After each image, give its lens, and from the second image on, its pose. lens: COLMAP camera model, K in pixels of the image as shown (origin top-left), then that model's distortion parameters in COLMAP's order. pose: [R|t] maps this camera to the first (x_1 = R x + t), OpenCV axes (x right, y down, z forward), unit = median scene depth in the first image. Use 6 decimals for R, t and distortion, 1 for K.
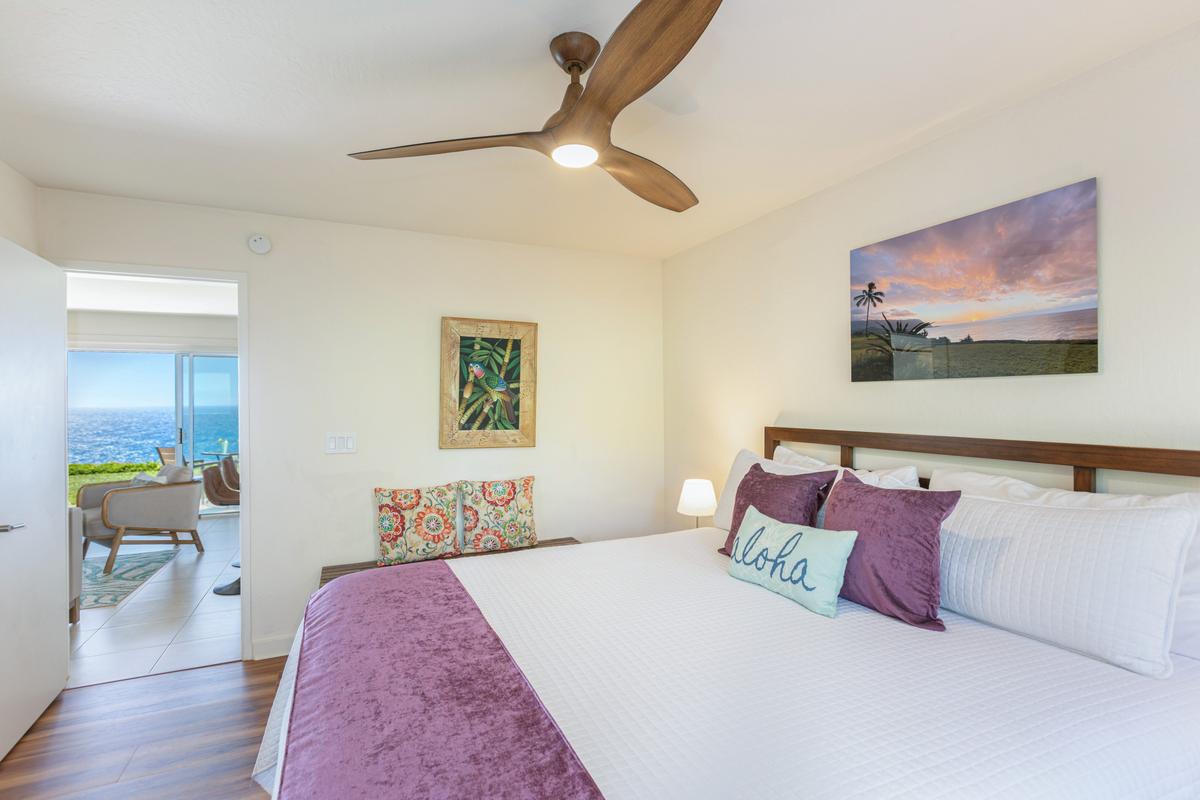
lens RADIAL K [[549.2, 0, 597.8], [0, 549.2, 401.6], [0, 0, 1]] dist [-0.000184, -0.000151]
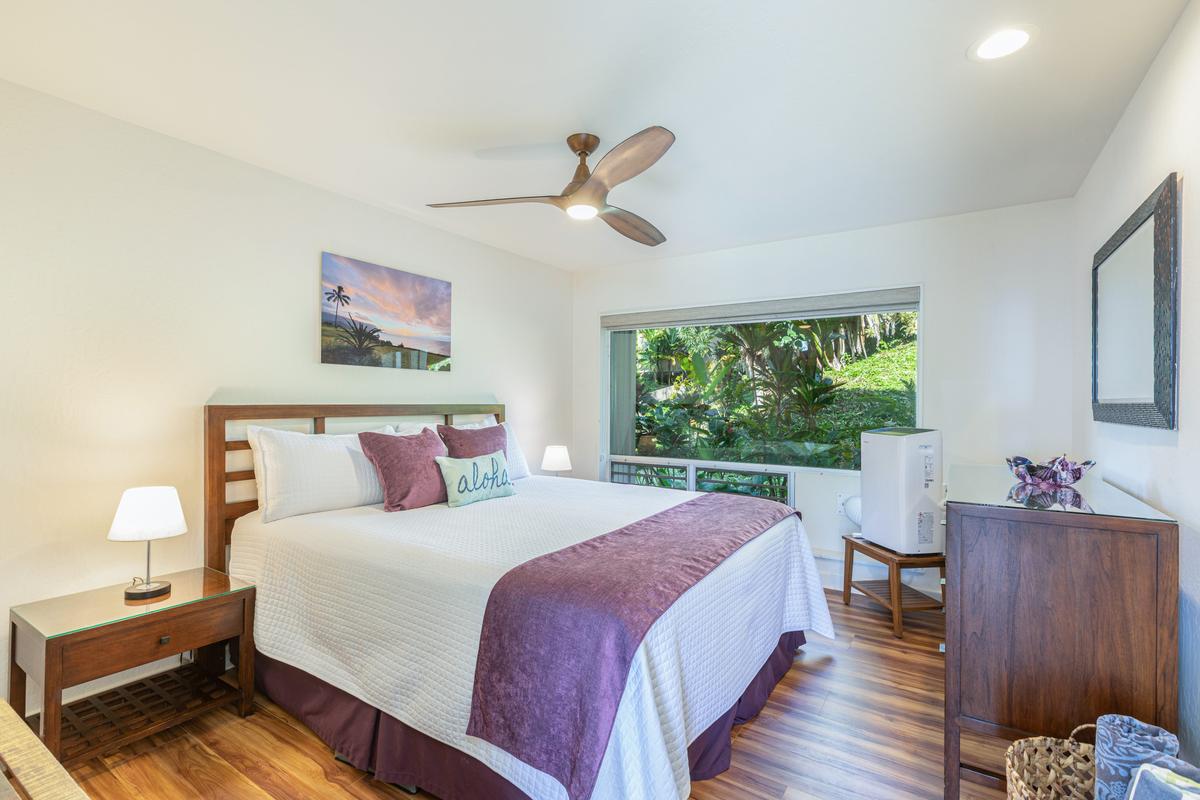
lens RADIAL K [[549.2, 0, 597.8], [0, 549.2, 401.6], [0, 0, 1]] dist [-0.000184, -0.000151]
pose [[-0.528026, -0.001613, 0.849226, -0.970417], [-0.007394, 0.999969, -0.002698, 0.052759], [-0.849196, -0.007704, -0.528022, 1.267626]]
